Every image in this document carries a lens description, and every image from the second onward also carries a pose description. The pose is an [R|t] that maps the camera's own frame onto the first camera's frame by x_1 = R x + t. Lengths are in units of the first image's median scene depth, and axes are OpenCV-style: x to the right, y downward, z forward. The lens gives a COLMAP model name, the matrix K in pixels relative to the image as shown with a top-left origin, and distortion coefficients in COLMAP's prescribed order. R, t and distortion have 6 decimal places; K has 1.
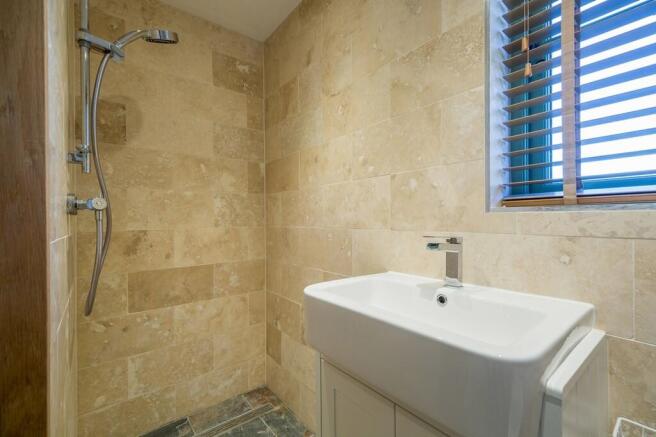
lens RADIAL K [[296.5, 0, 326.8], [0, 296.5, 217.2], [0, 0, 1]] dist [0.019205, -0.000866]
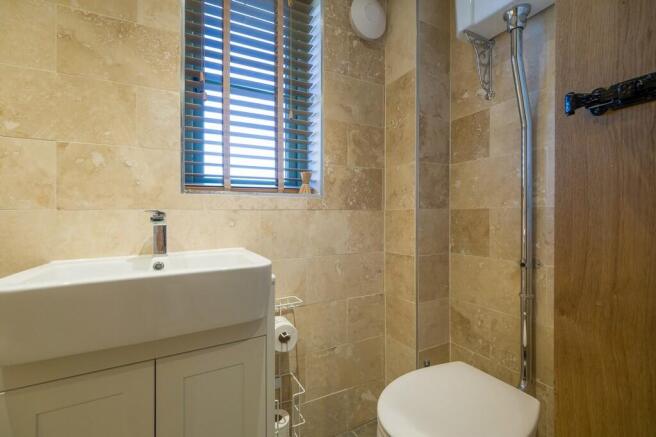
lens RADIAL K [[296.5, 0, 325.9], [0, 296.5, 216.7], [0, 0, 1]] dist [0.019205, -0.000866]
pose [[0.181496, -0.000975, 0.983391, -0.539708], [0.004075, 0.999992, 0.000239, 0.076590], [-0.983383, 0.003964, 0.181498, 0.146074]]
